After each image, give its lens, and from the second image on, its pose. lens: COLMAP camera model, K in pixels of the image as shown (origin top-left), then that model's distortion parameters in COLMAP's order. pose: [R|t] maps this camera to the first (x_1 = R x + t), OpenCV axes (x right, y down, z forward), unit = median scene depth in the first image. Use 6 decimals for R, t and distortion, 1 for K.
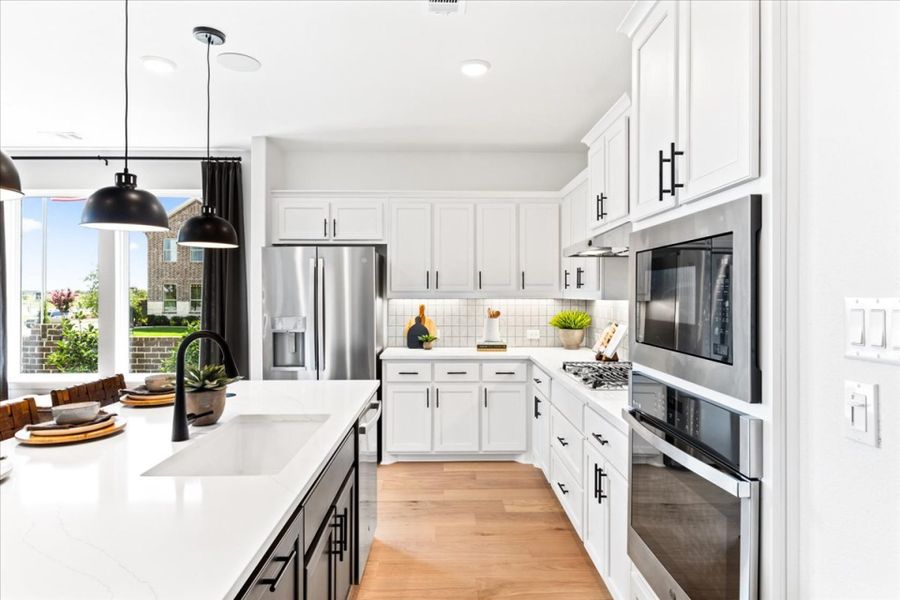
lens RADIAL K [[515.1, 0, 450.0], [0, 515.1, 300.0], [0, 0, 1]] dist [-0.004318, -0.000438]
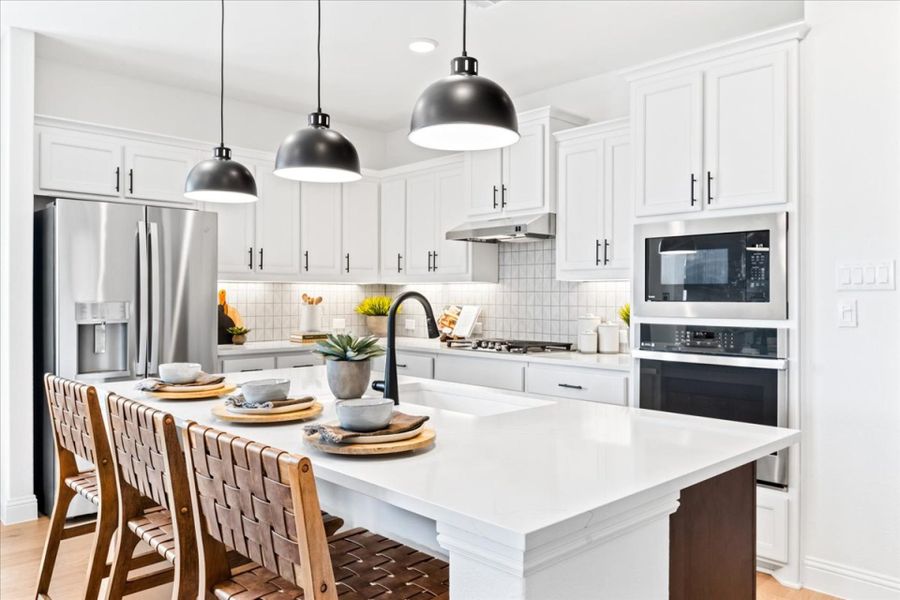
lens RADIAL K [[667.0, 0, 450.0], [0, 667.0, 300.0], [0, 0, 1]] dist [0.003832, -0.000689]
pose [[0.735296, -0.001906, 0.677744, -0.527111], [0.006258, 0.999973, -0.003978, 0.033552], [-0.677717, 0.007166, 0.735287, 0.006125]]
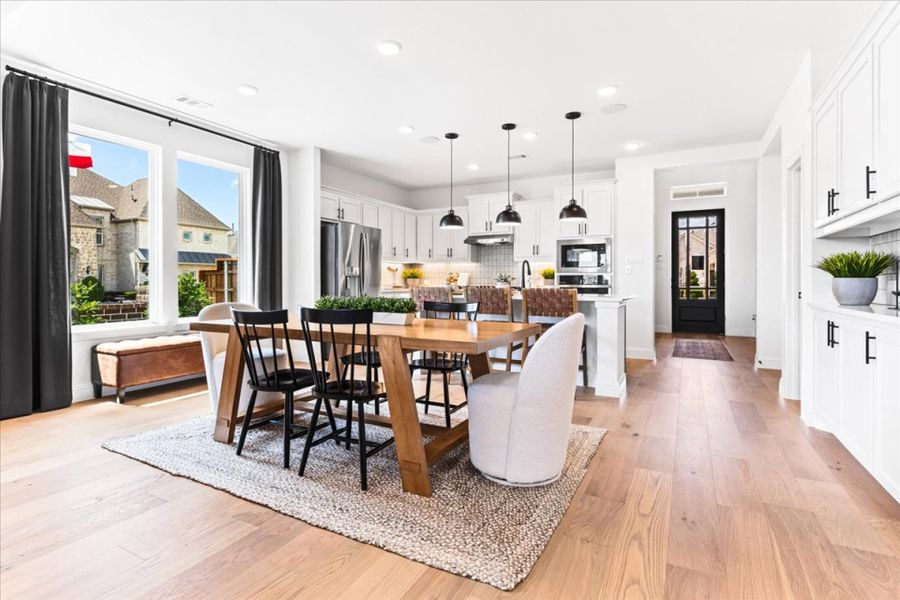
lens RADIAL K [[445.8, 0, 448.9], [0, 445.8, 284.9], [0, 0, 1]] dist [-0.004926, -0.000499]
pose [[0.487869, -0.006142, 0.872895, -1.270170], [0.010022, 0.999949, 0.001435, 0.083033], [-0.872859, 0.008048, 0.487906, 0.030489]]
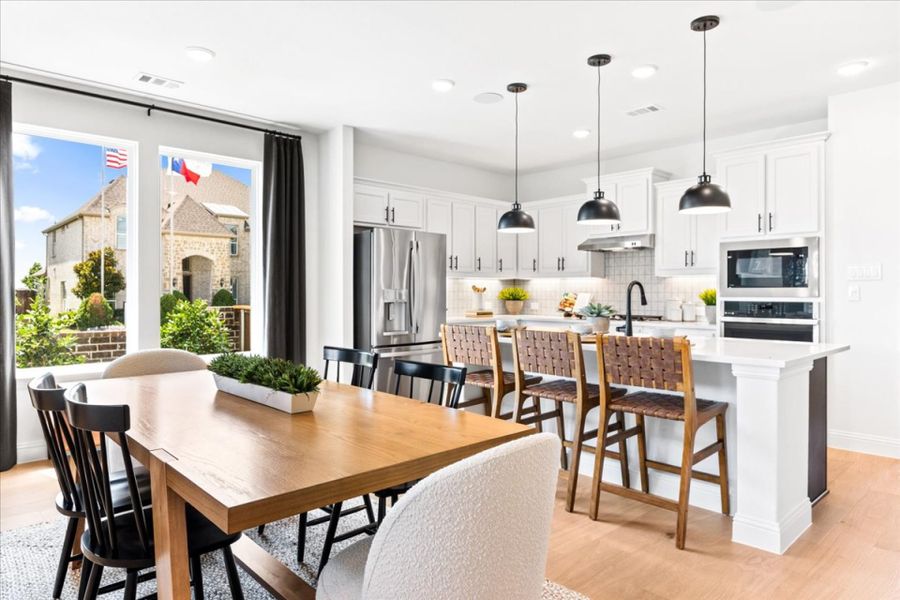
lens RADIAL K [[561.5, 0, 450.0], [0, 561.5, 300.0], [0, 0, 1]] dist [-0.006173, -0.000049]
pose [[0.740646, -0.008752, 0.671838, -0.977987], [0.008020, 0.999959, 0.004185, 0.048302], [-0.671848, 0.002288, 0.740686, -0.029514]]
